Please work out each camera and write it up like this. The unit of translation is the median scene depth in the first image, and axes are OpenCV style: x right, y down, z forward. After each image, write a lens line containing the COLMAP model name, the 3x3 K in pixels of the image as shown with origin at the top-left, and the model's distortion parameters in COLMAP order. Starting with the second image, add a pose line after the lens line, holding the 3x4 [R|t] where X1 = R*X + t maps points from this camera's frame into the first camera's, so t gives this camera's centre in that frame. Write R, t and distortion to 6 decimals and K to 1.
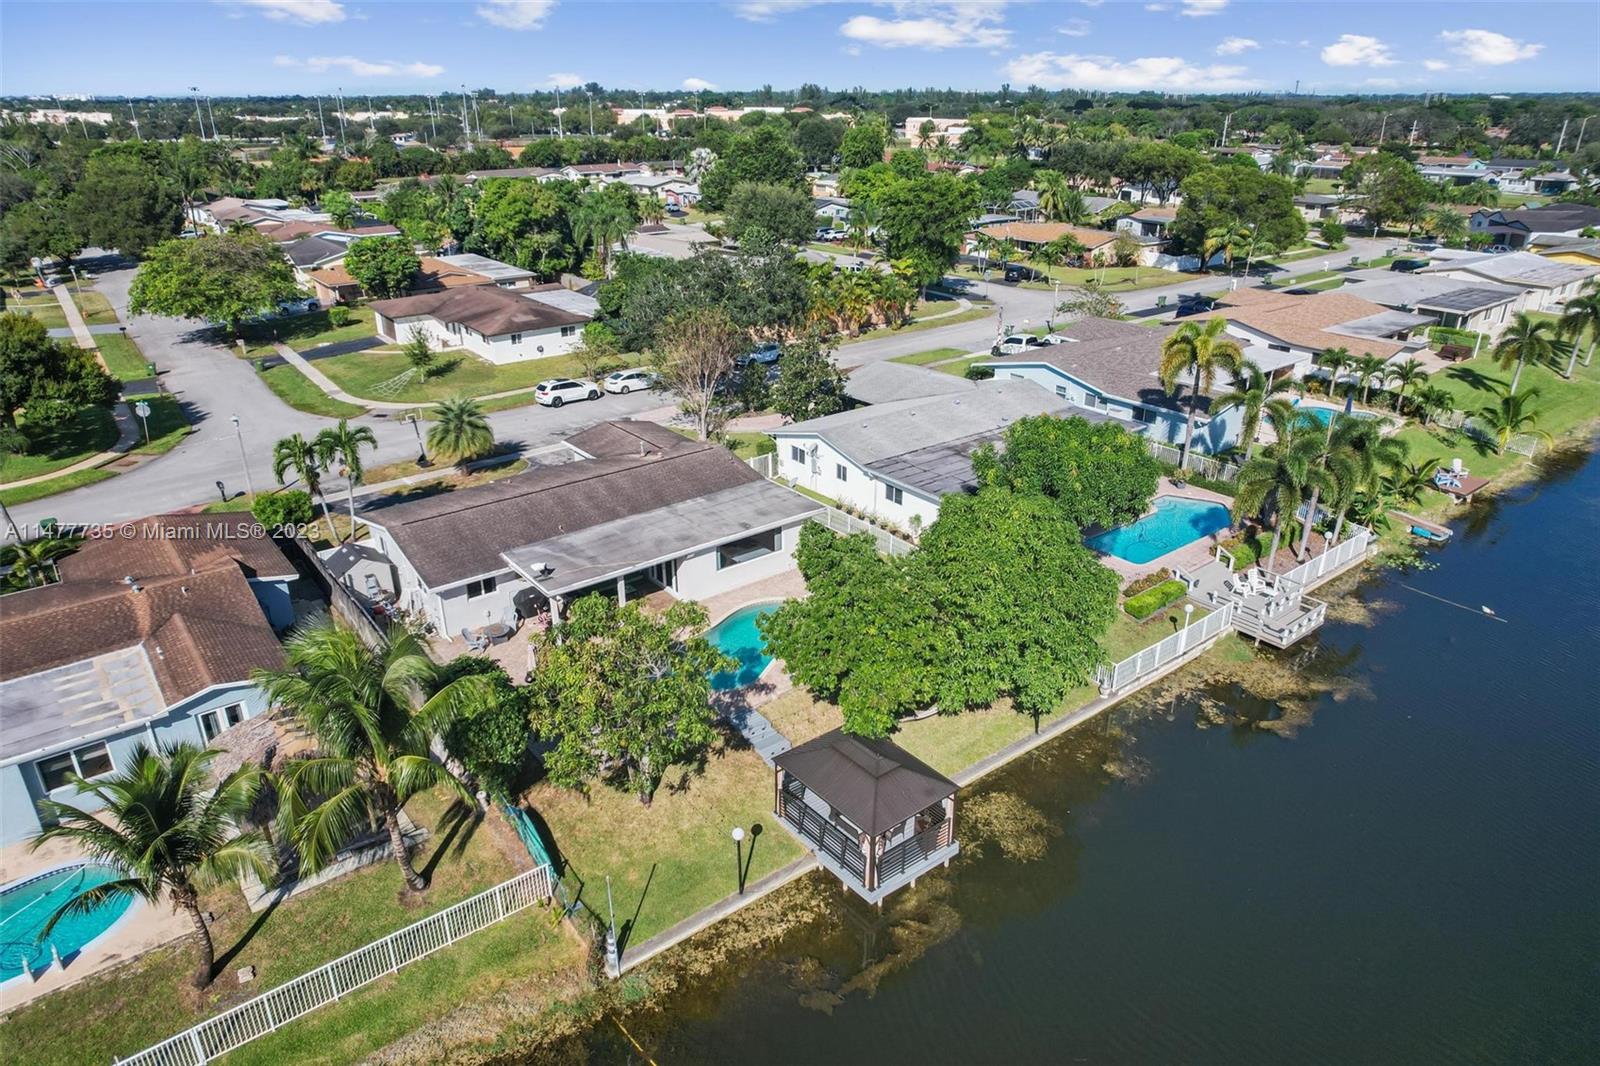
lens RADIAL K [[1042.5, 0, 800.0], [0, 1042.5, 533.0], [0, 0, 1]] dist [-0.065137, 0.052292]
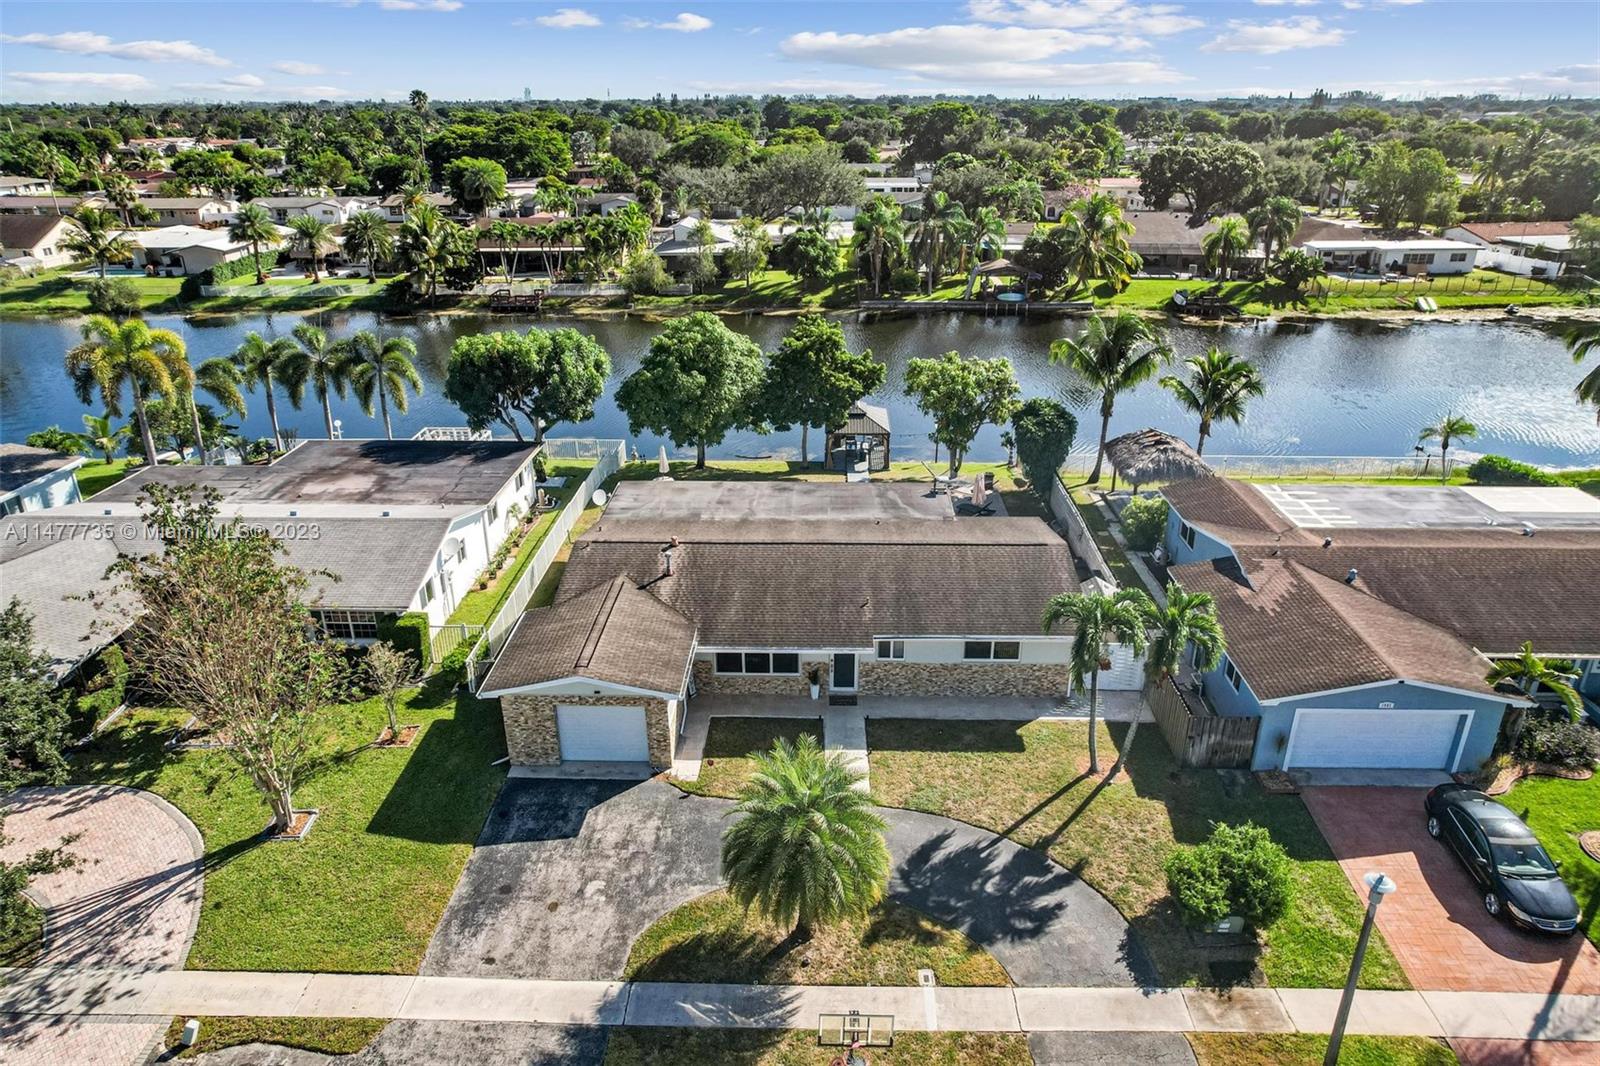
lens RADIAL K [[1042.5, 0, 800.0], [0, 1042.5, 533.0], [0, 0, 1]] dist [-0.065137, 0.052292]
pose [[-0.761570, -0.250513, 0.597708, -0.565823], [0.261636, 0.724930, 0.637199, -0.461216], [-0.592923, 0.641653, -0.486542, 1.171758]]
